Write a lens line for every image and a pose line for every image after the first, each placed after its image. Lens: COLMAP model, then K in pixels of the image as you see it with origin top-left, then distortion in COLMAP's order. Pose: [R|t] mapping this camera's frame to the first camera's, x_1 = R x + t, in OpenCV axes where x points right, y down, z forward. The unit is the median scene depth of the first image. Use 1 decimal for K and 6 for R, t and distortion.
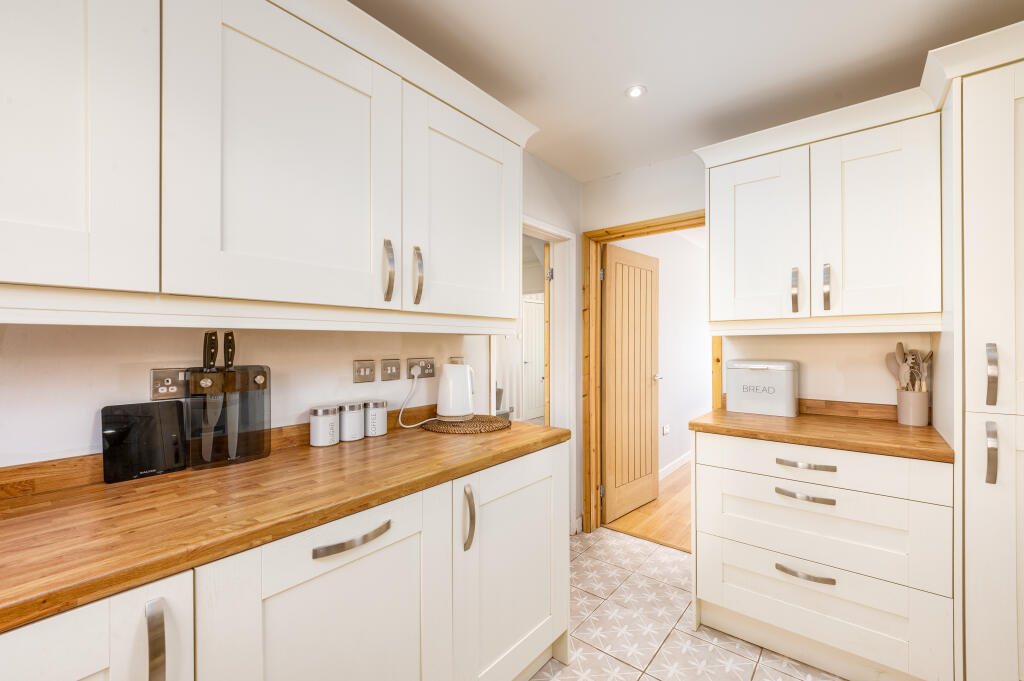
lens RADIAL K [[419.1, 0, 522.8], [0, 419.1, 339.5], [0, 0, 1]] dist [-0.002247, -0.004442]
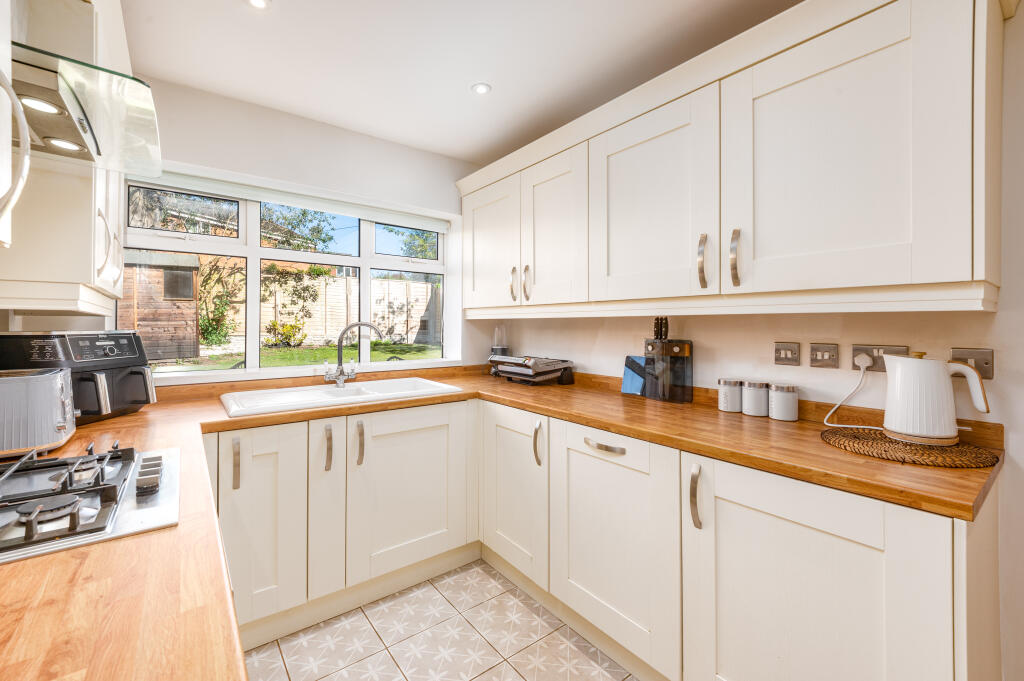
lens RADIAL K [[419.1, 0, 508.6], [0, 419.1, 318.6], [0, 0, 1]] dist [-0.002247, -0.004442]
pose [[-0.232614, -0.020049, -0.972363, 0.758625], [-0.003865, 0.999799, -0.019690, 0.016512], [0.972561, -0.000822, -0.232645, 0.625996]]
